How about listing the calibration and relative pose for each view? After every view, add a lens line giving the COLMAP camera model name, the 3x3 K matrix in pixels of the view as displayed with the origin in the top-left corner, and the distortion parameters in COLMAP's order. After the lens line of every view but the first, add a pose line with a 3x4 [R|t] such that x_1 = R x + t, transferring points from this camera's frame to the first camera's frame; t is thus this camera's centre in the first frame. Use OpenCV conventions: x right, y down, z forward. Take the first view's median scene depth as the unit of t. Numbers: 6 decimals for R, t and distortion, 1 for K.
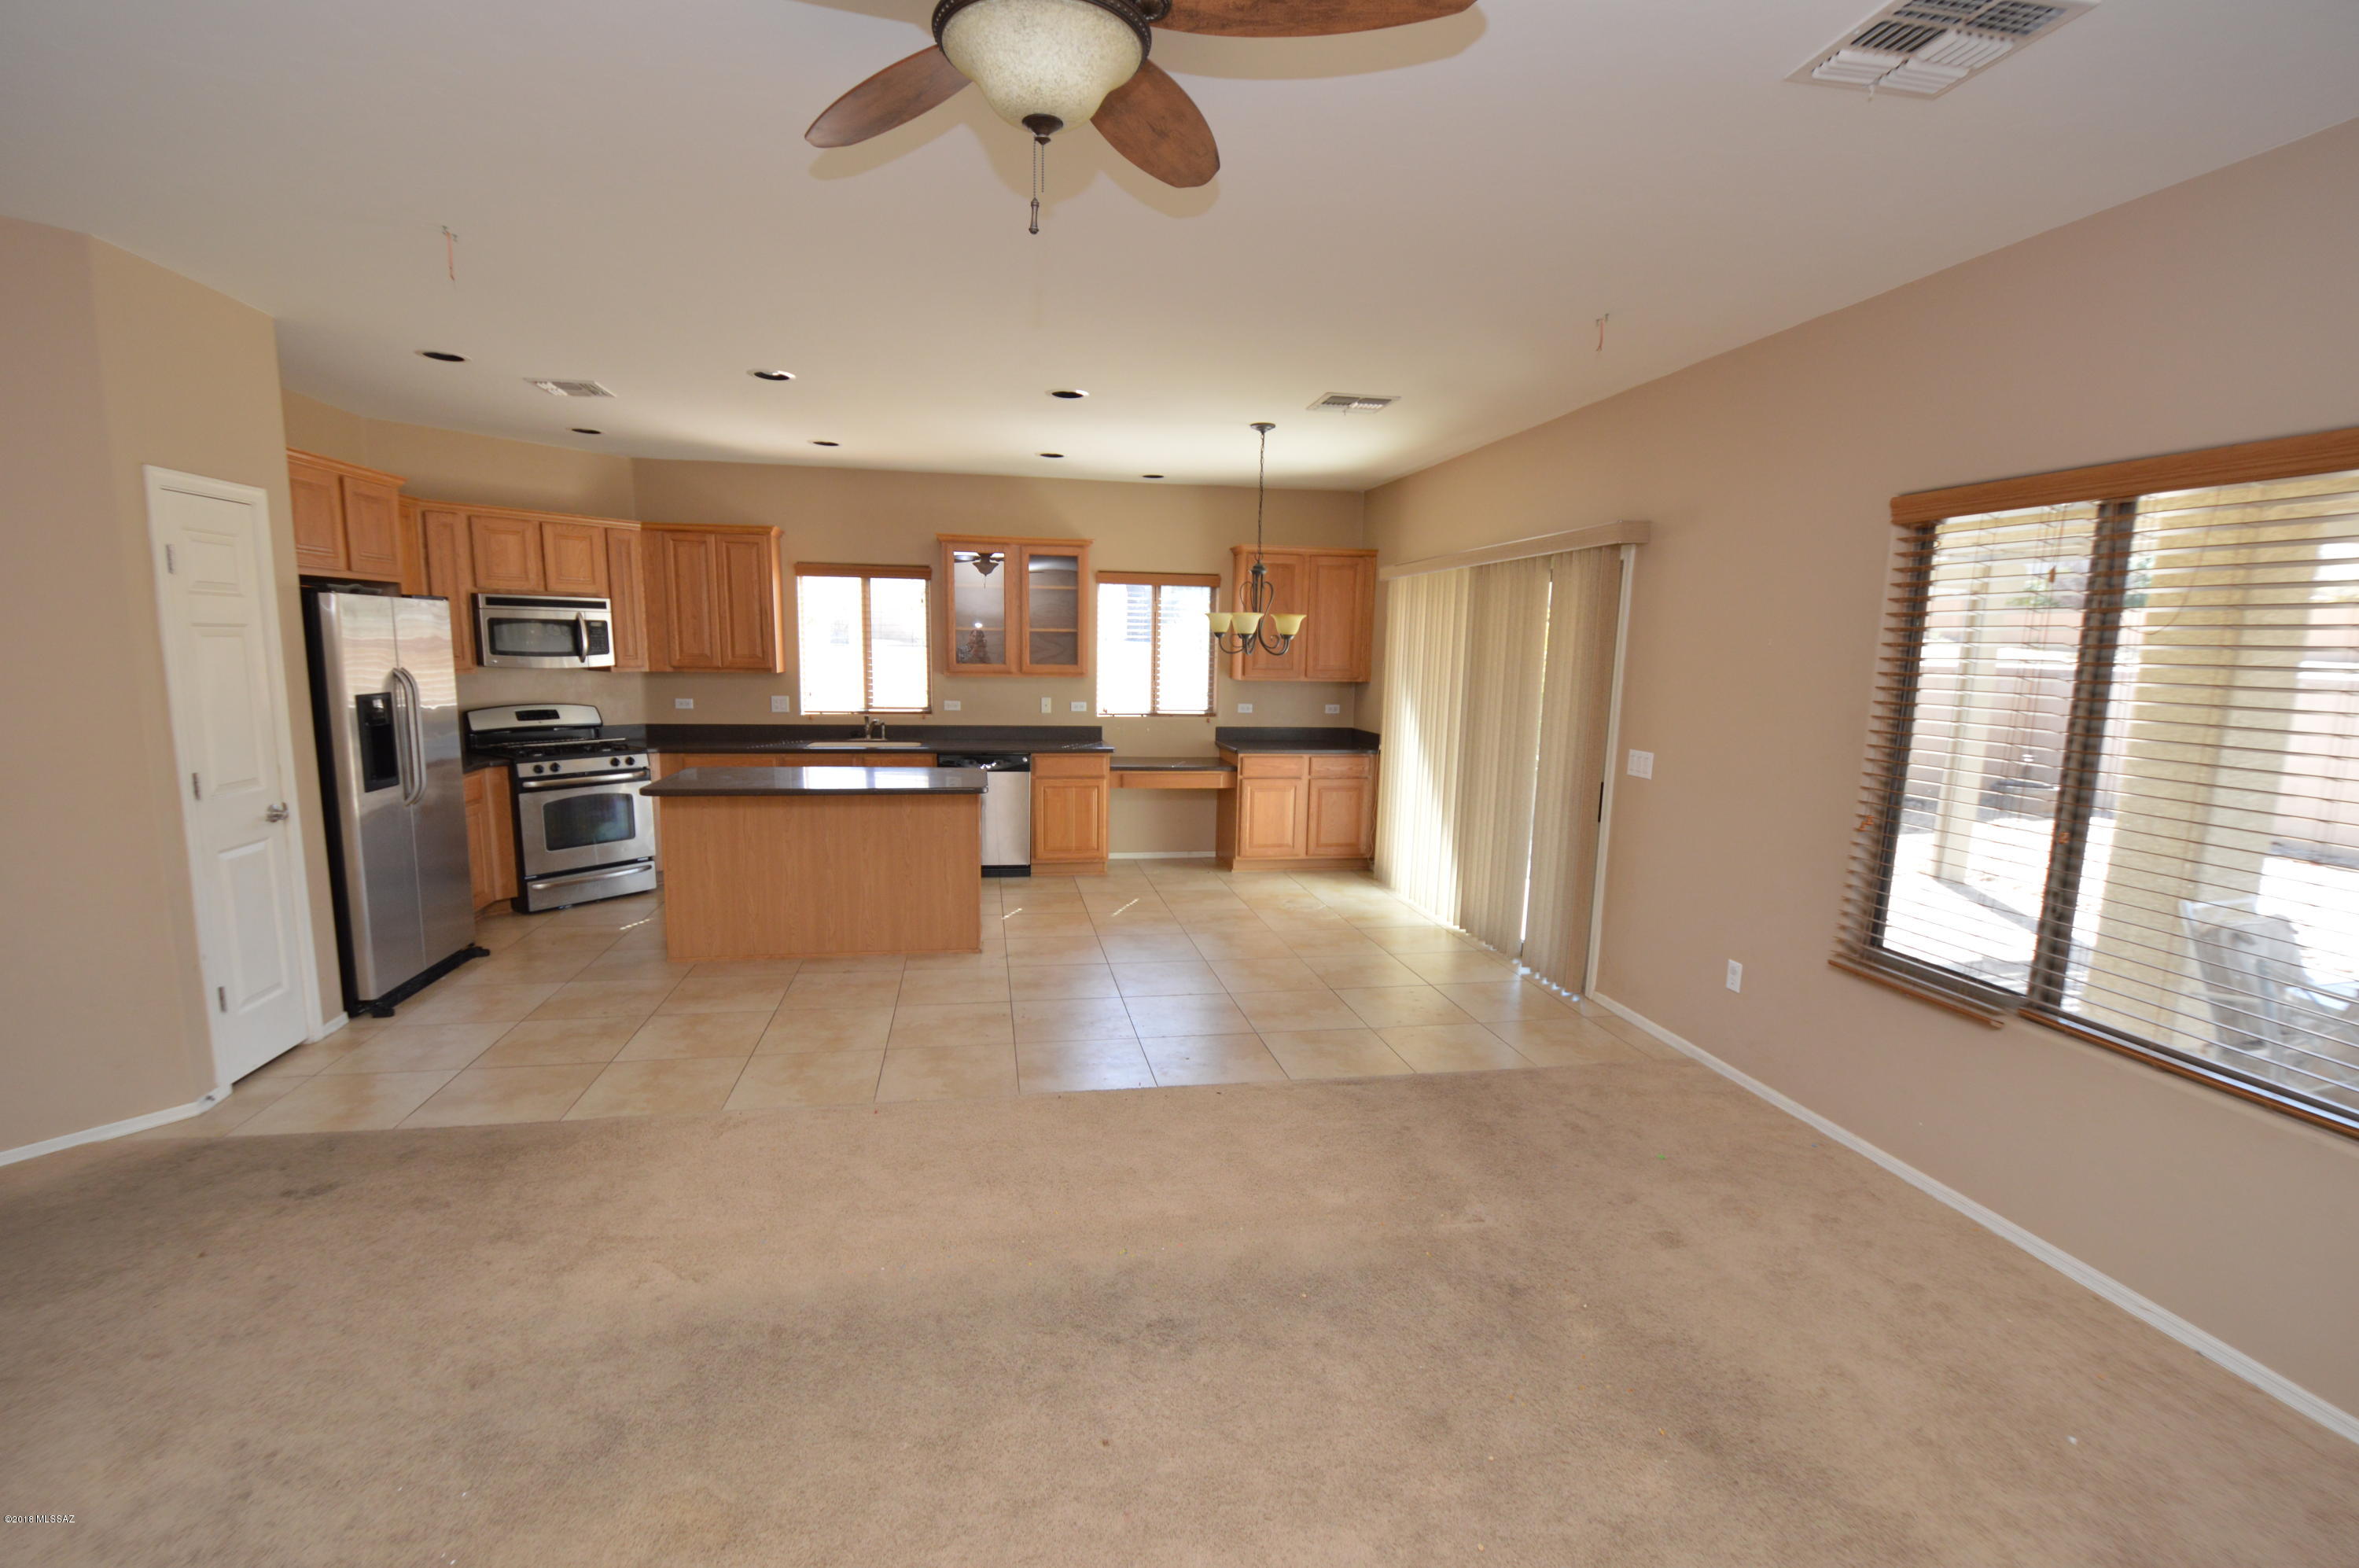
lens RADIAL K [[1035.7, 0, 1163.6], [0, 1035.7, 805.5], [0, 0, 1]] dist [0.016846, -0.026021]
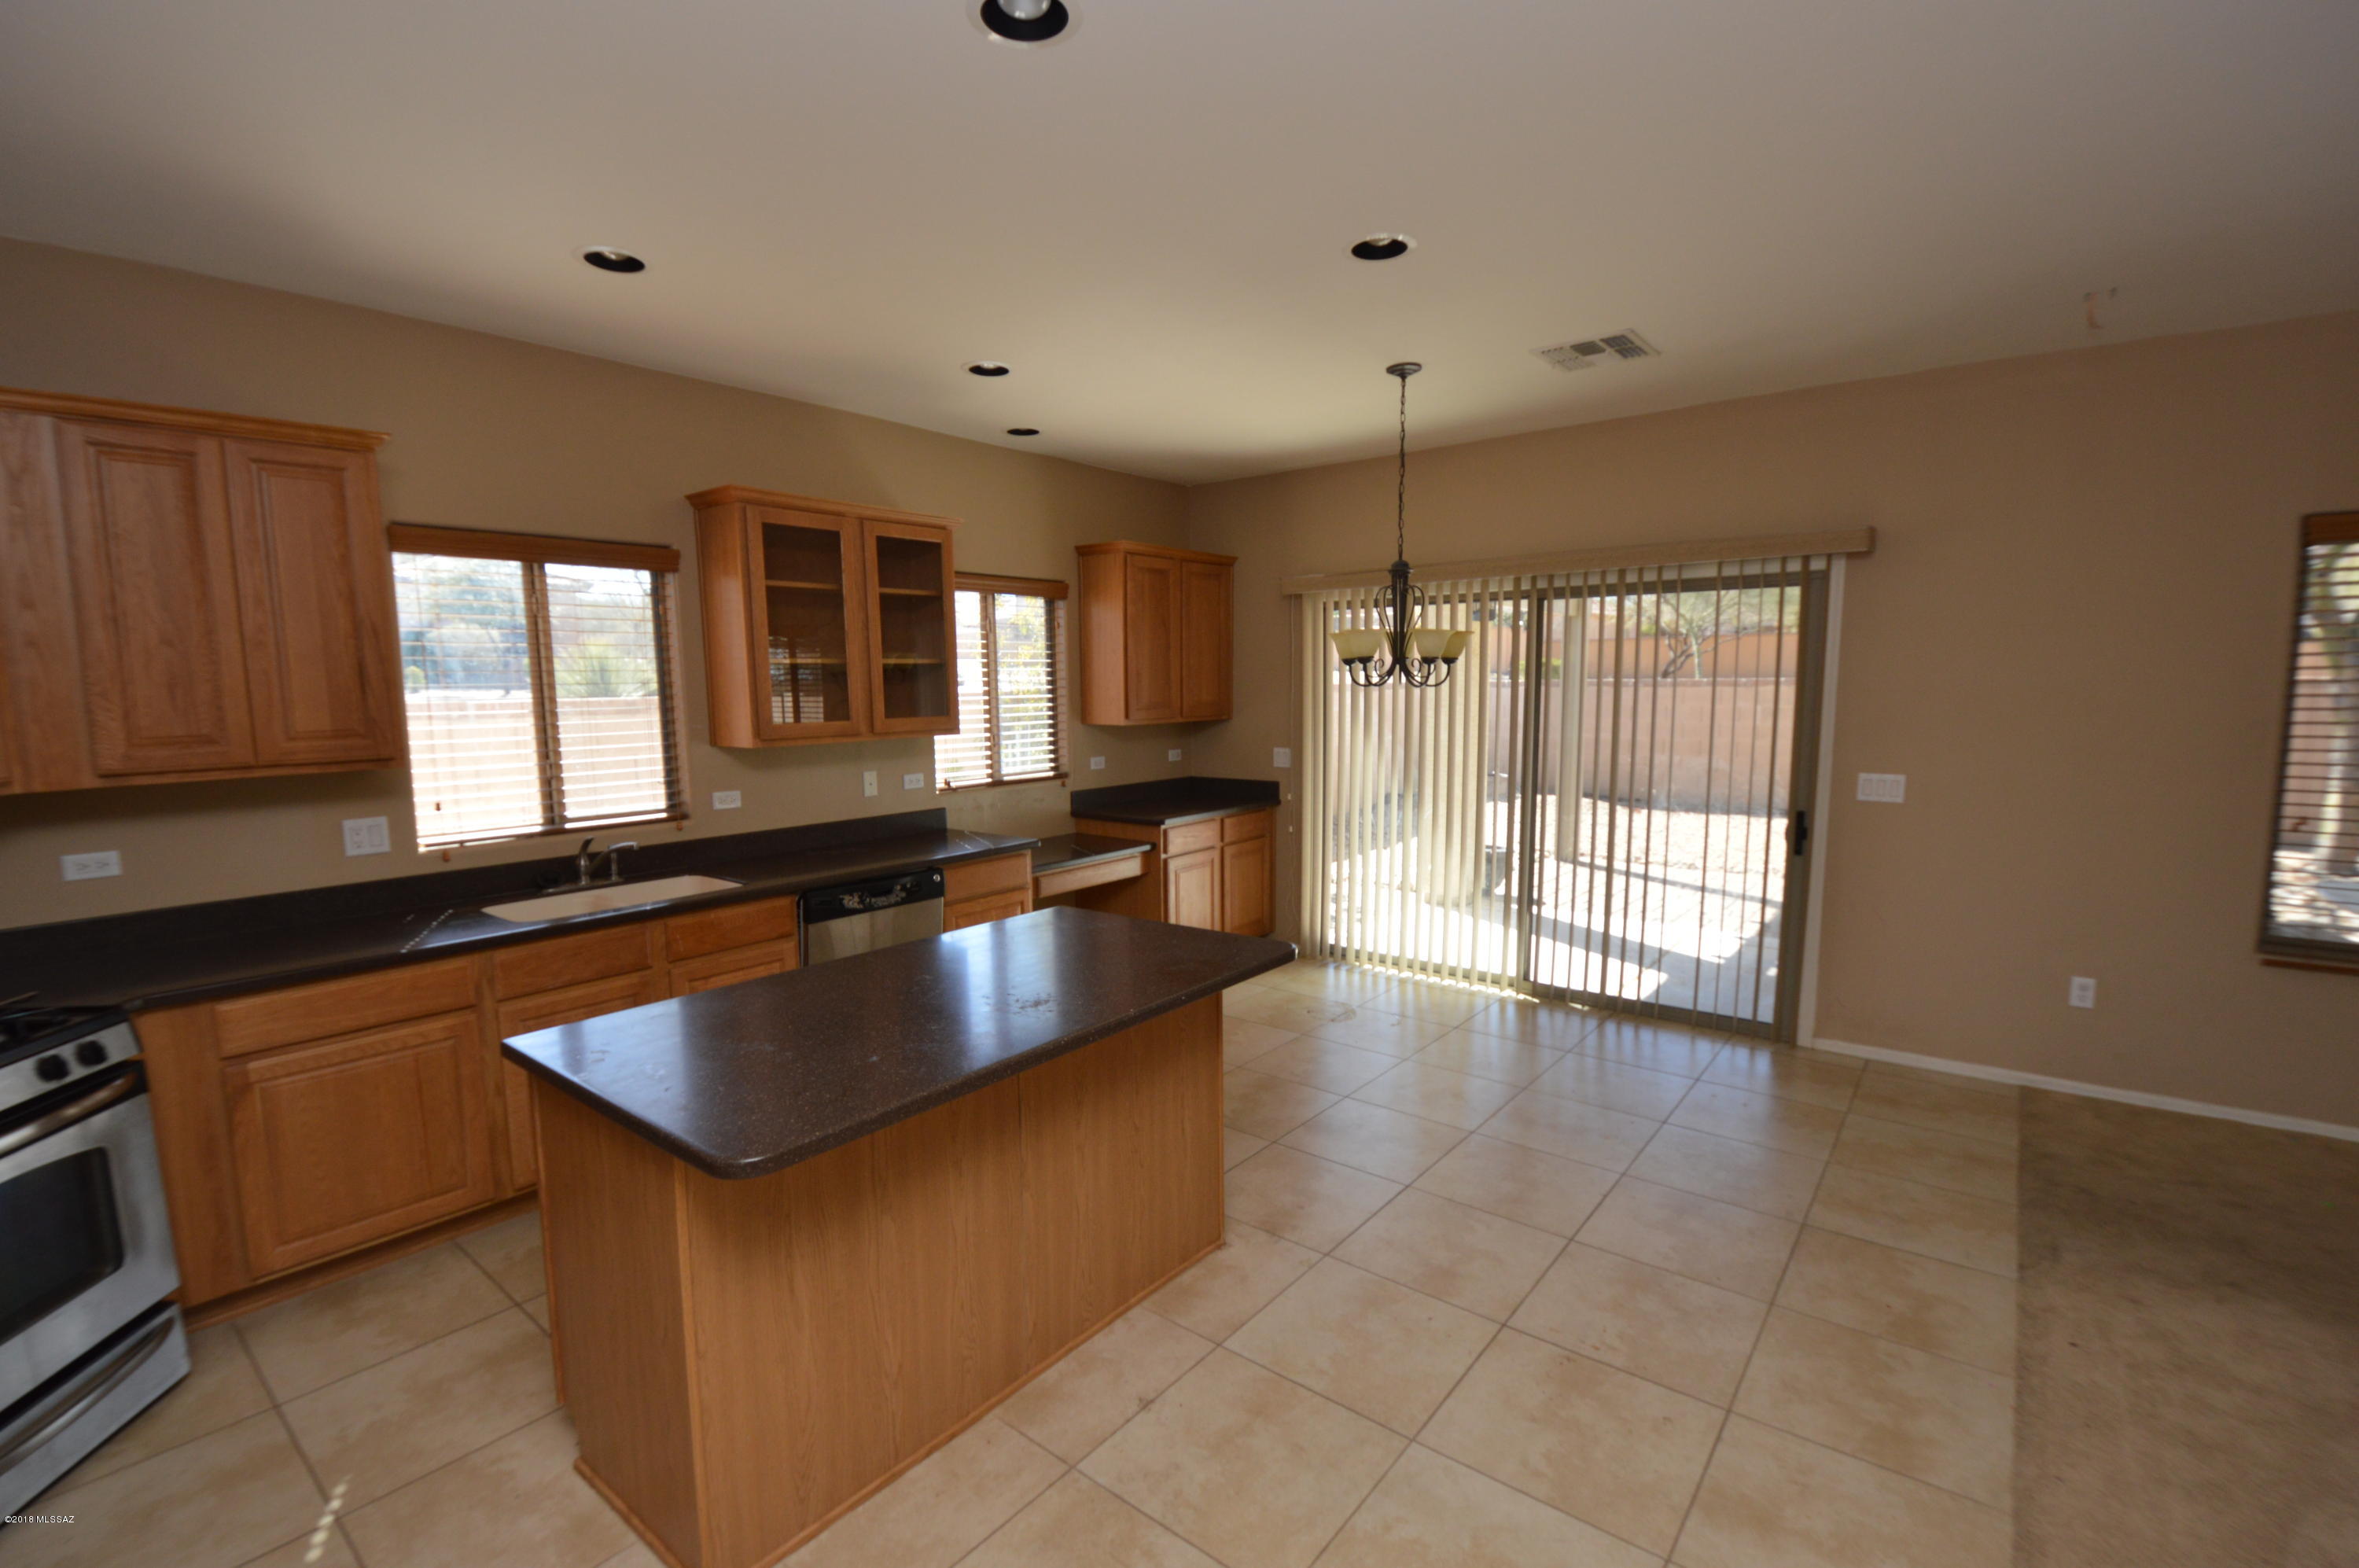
lens RADIAL K [[1035.7, 0, 1163.6], [0, 1035.7, 805.5], [0, 0, 1]] dist [0.016846, -0.026021]
pose [[0.757138, -0.106104, 0.644580, -0.449234], [0.126077, 0.991904, 0.015184, -0.084750], [-0.640973, 0.069770, 0.764386, 0.498907]]
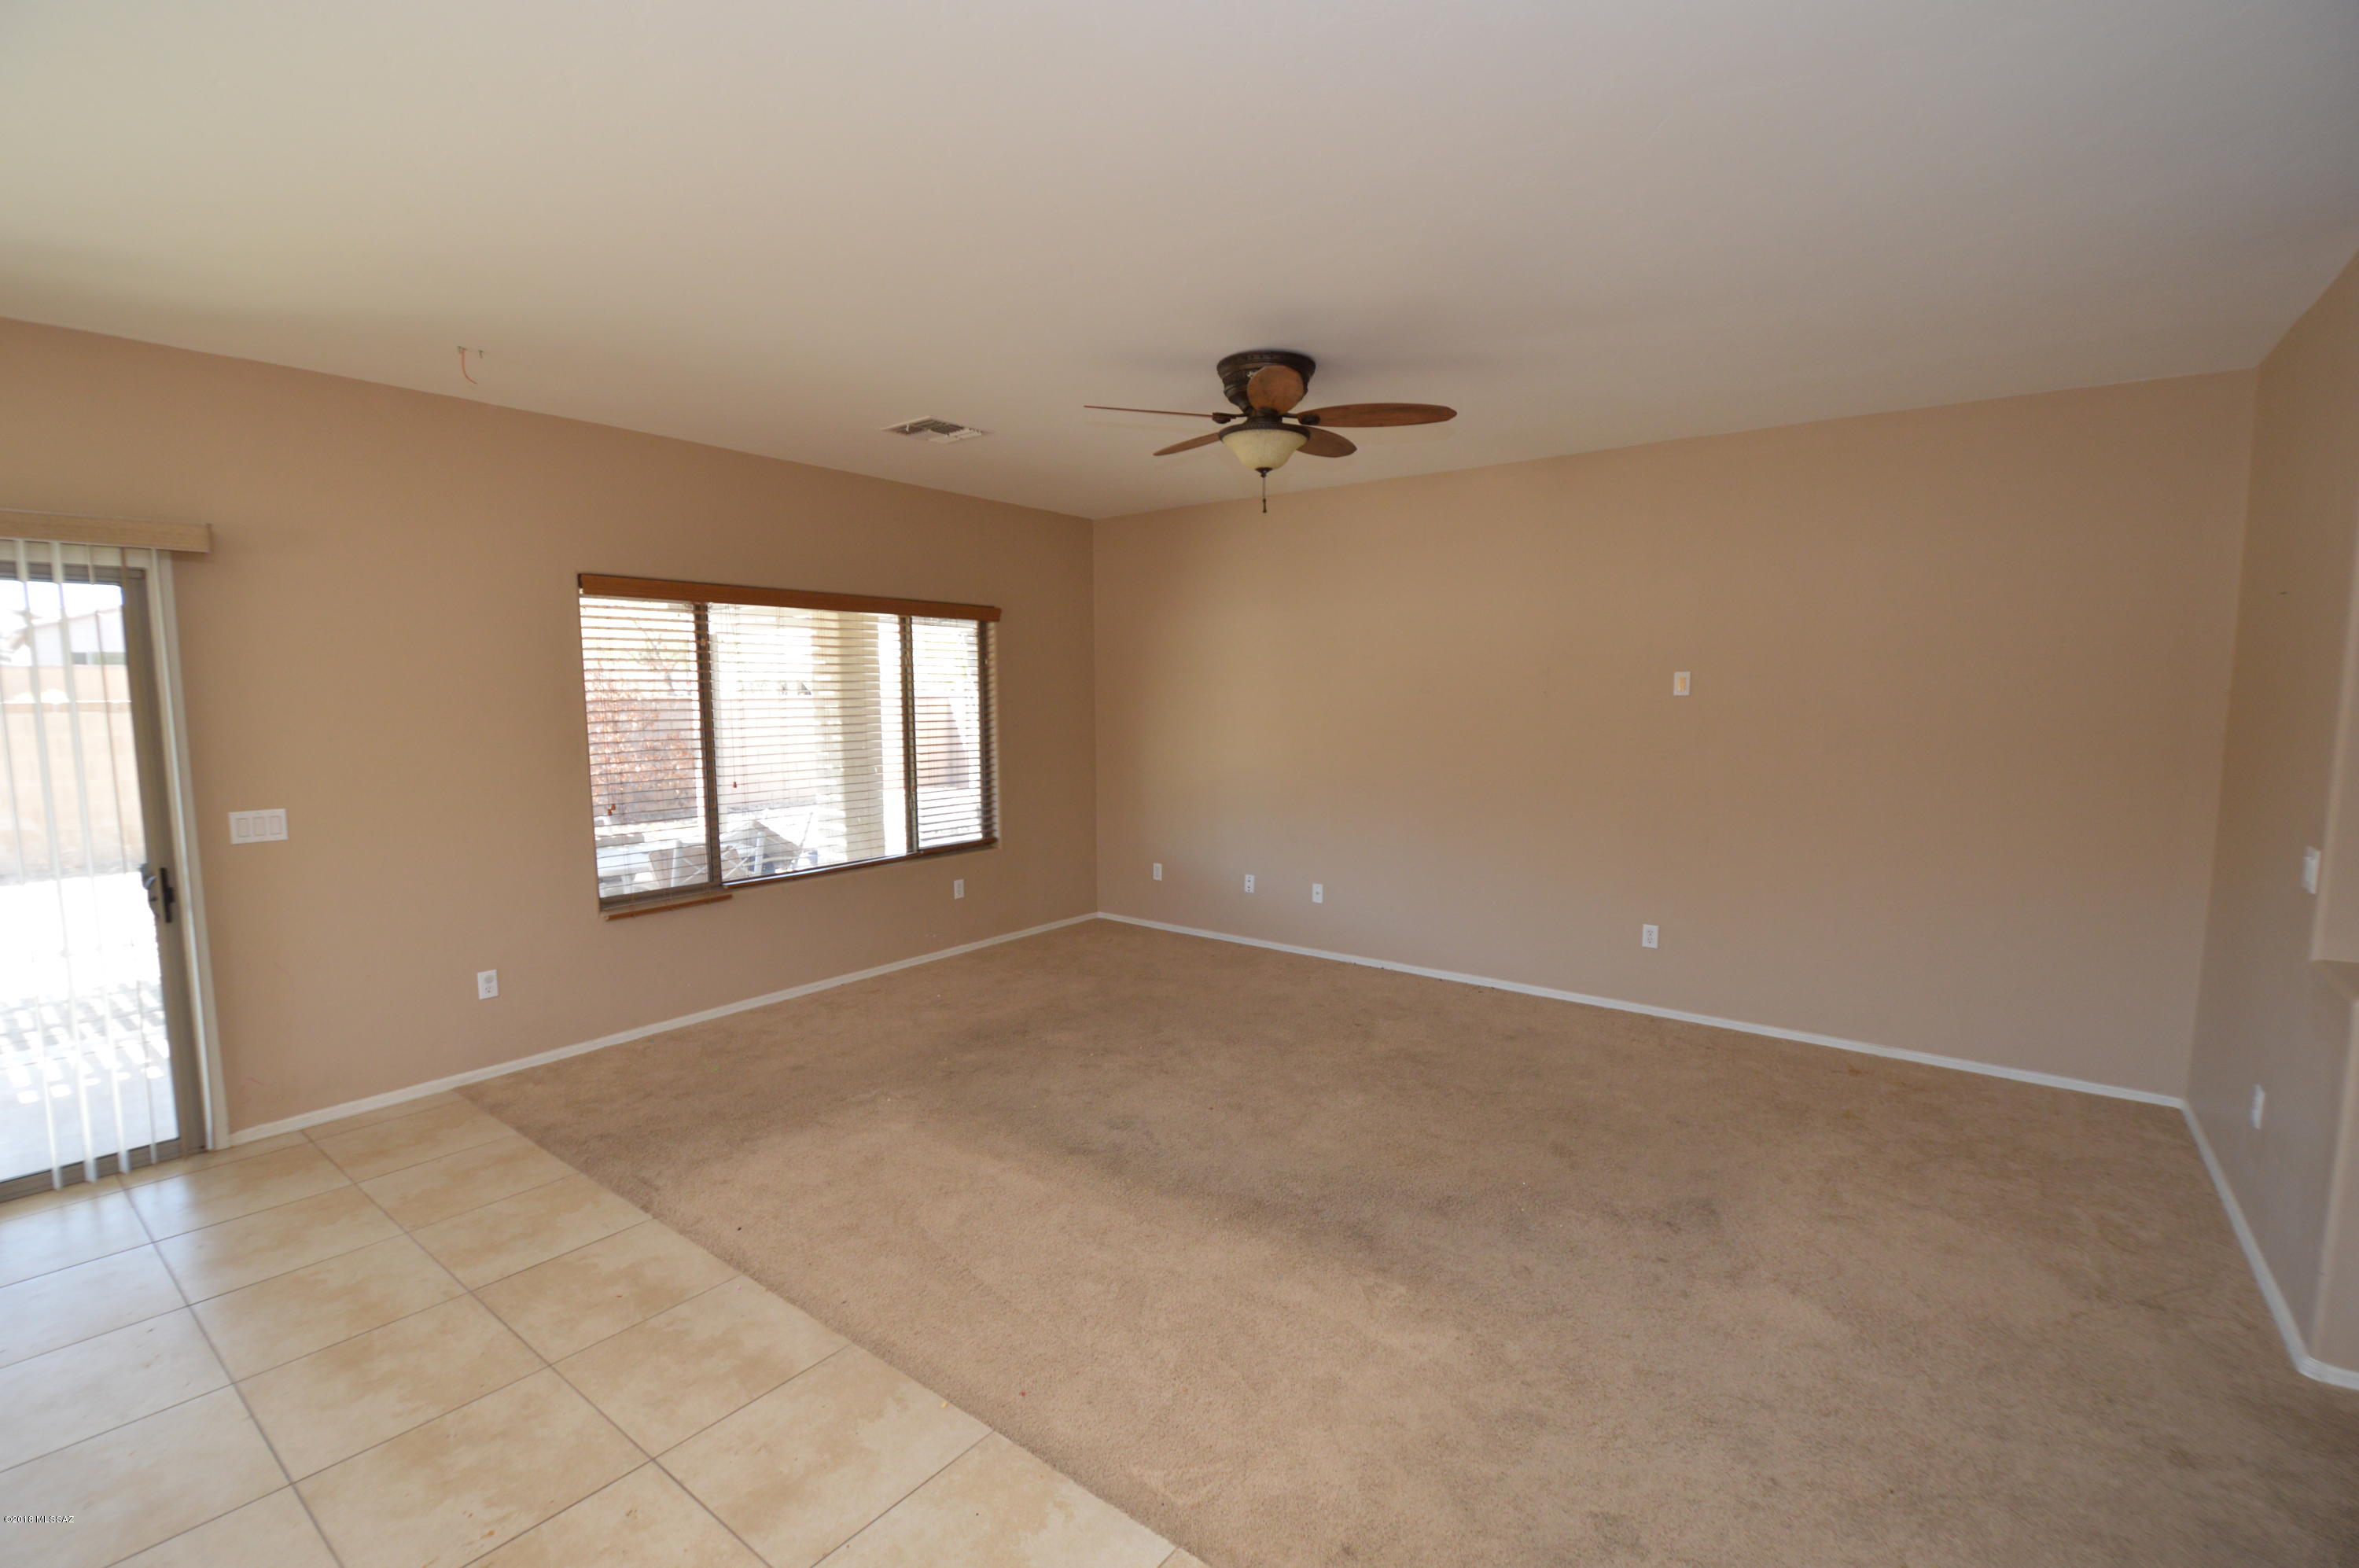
lens RADIAL K [[1050.9, 0, 1163.3], [0, 1050.9, 802.3], [0, 0, 1]] dist [0.000587, -0.000697]
pose [[-0.669051, -0.105148, 0.735741, -0.446854], [0.097072, 0.969098, 0.226771, -0.126099], [-0.736850, 0.223142, -0.638169, 0.711176]]
